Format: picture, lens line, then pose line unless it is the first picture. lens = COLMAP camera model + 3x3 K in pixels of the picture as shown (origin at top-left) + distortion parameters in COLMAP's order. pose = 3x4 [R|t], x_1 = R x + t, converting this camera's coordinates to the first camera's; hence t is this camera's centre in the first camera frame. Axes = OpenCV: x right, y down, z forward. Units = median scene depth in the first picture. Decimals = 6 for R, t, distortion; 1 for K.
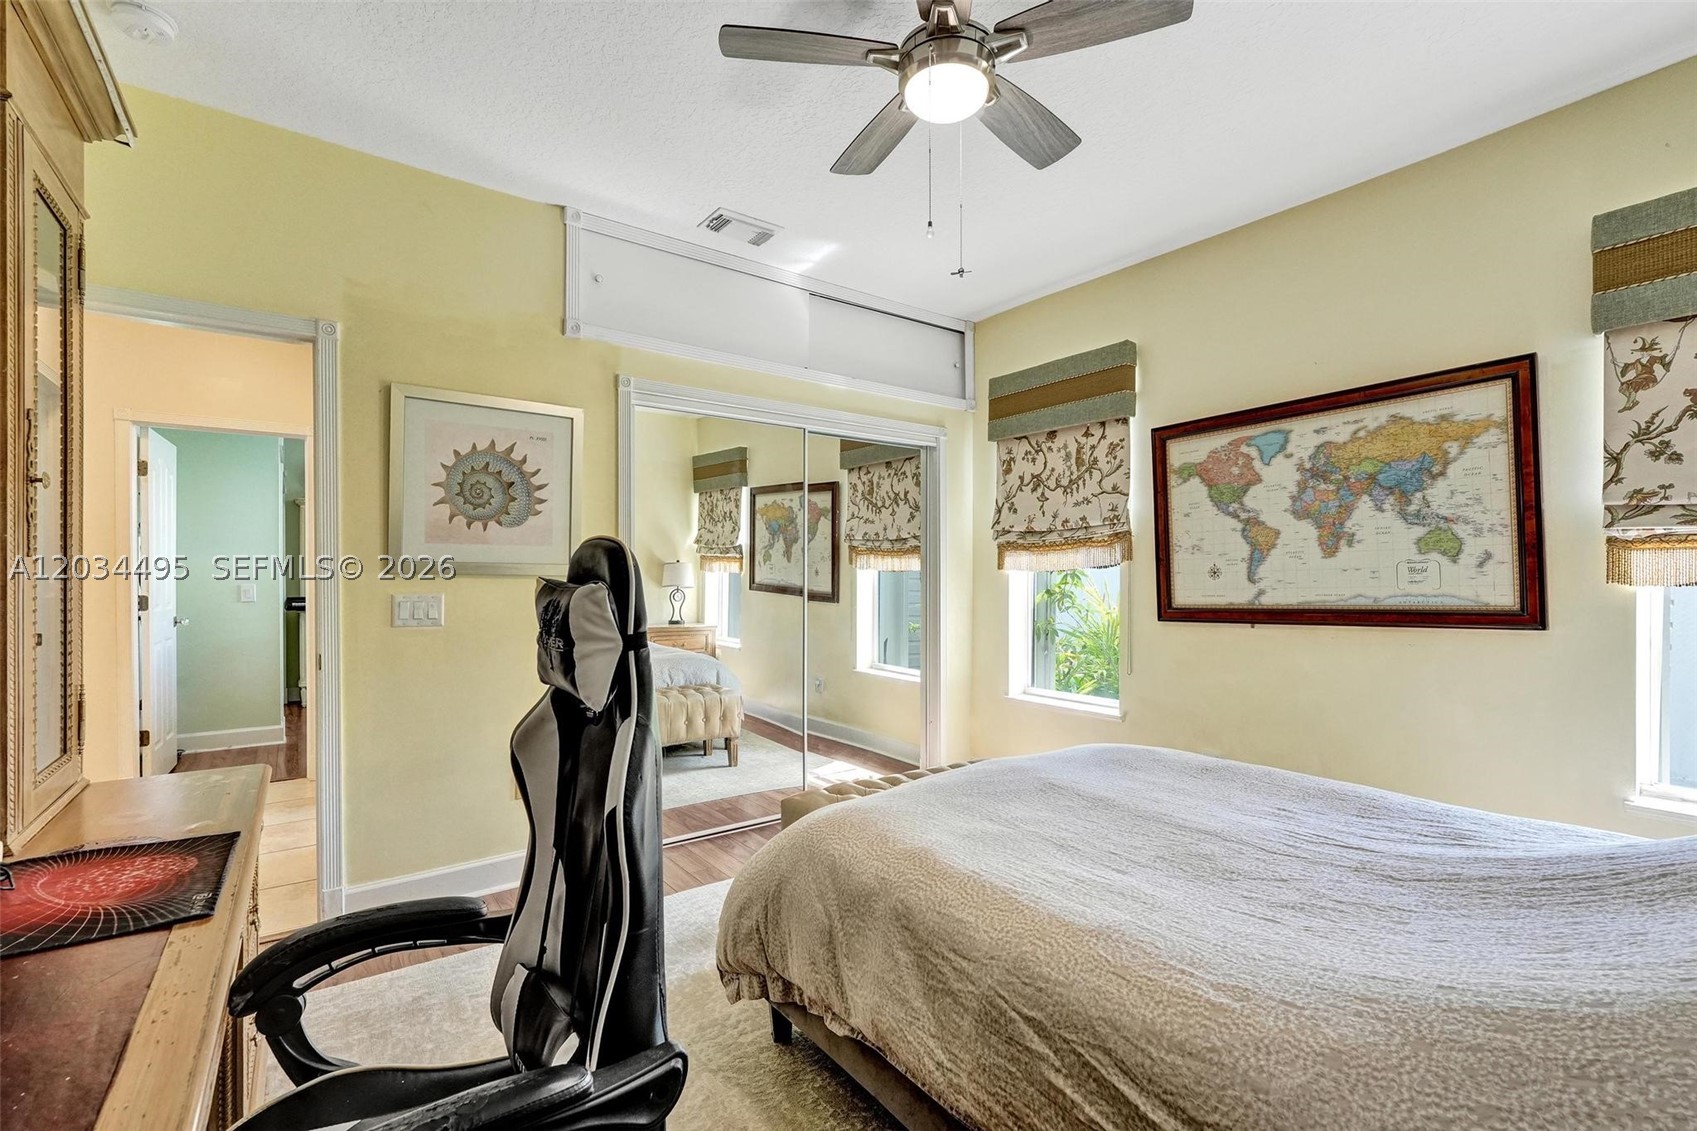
lens RADIAL K [[753.4, 0, 845.4], [0, 753.4, 576.9], [0, 0, 1]] dist [-0.005191, 0.001316]
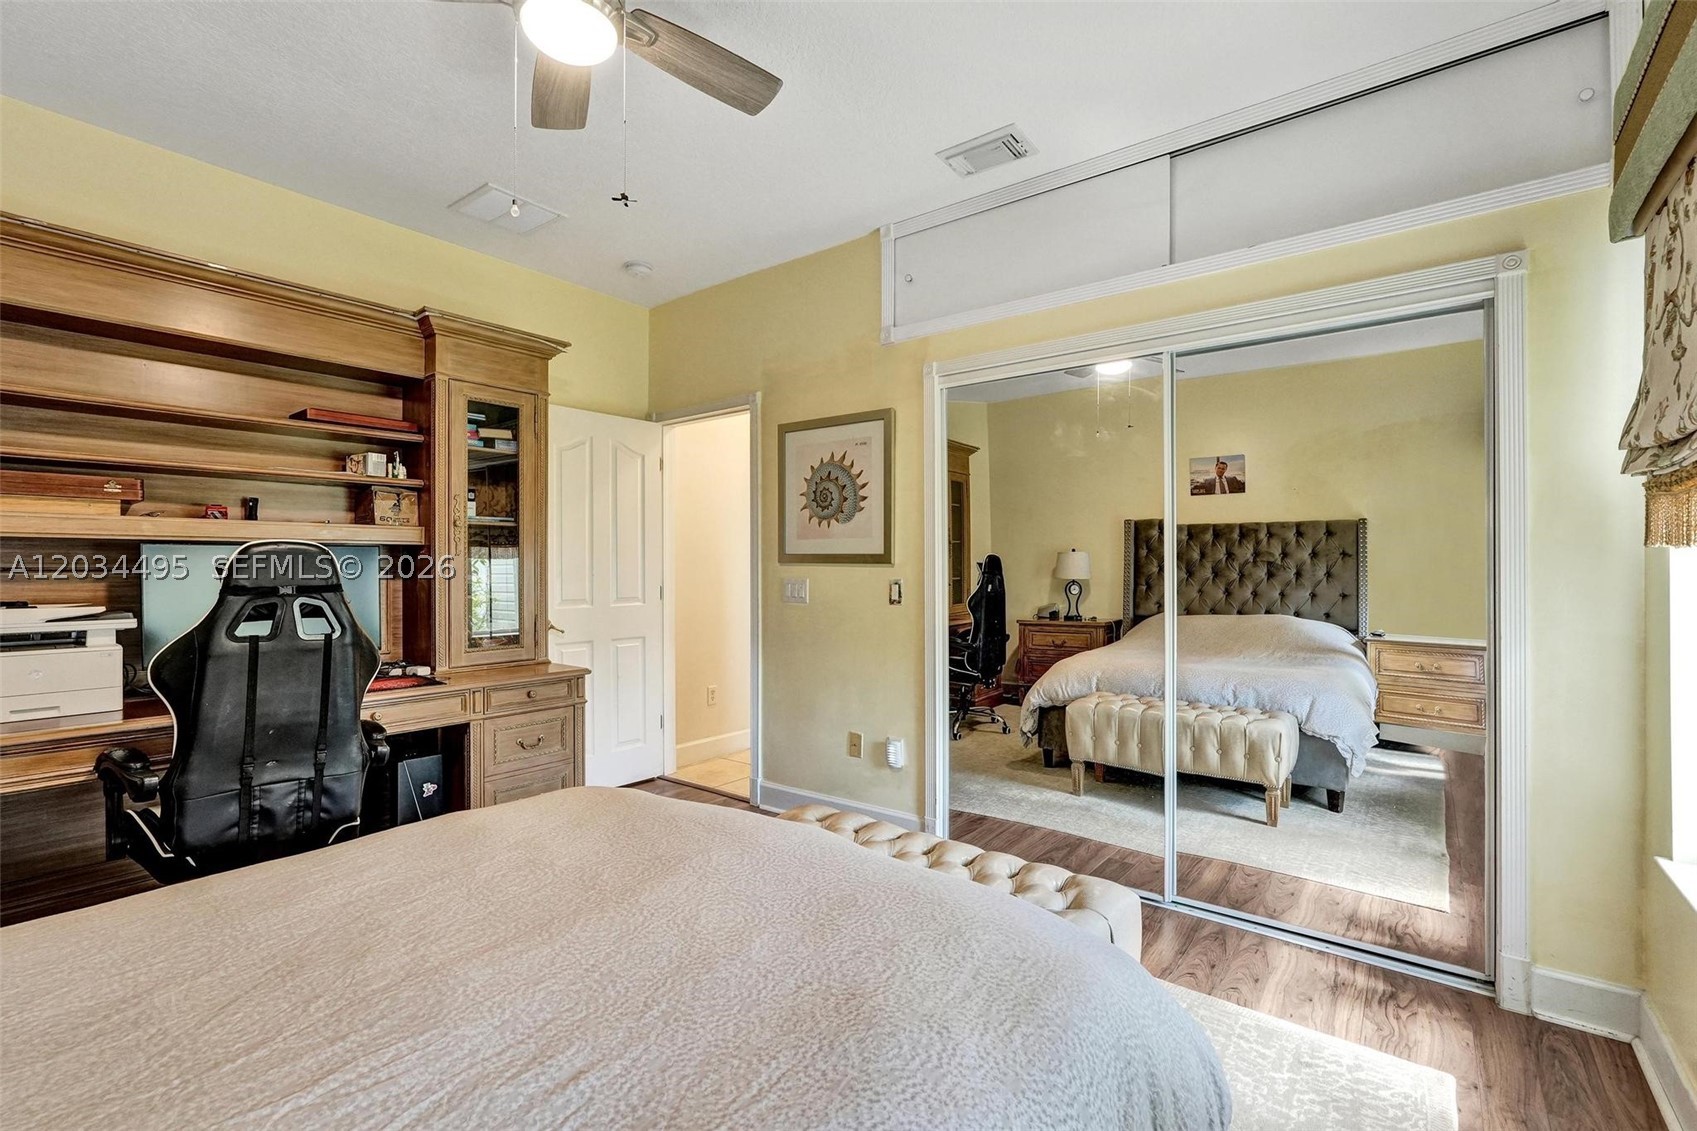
lens RADIAL K [[753.4, 0, 845.6], [0, 753.4, 564.5], [0, 0, 1]] dist [-0.005191, 0.001316]
pose [[0.286463, -0.006235, -0.958071, 0.693639], [0.004248, 0.999977, -0.005237, 0.005229], [0.958082, -0.002570, 0.286483, 0.666040]]
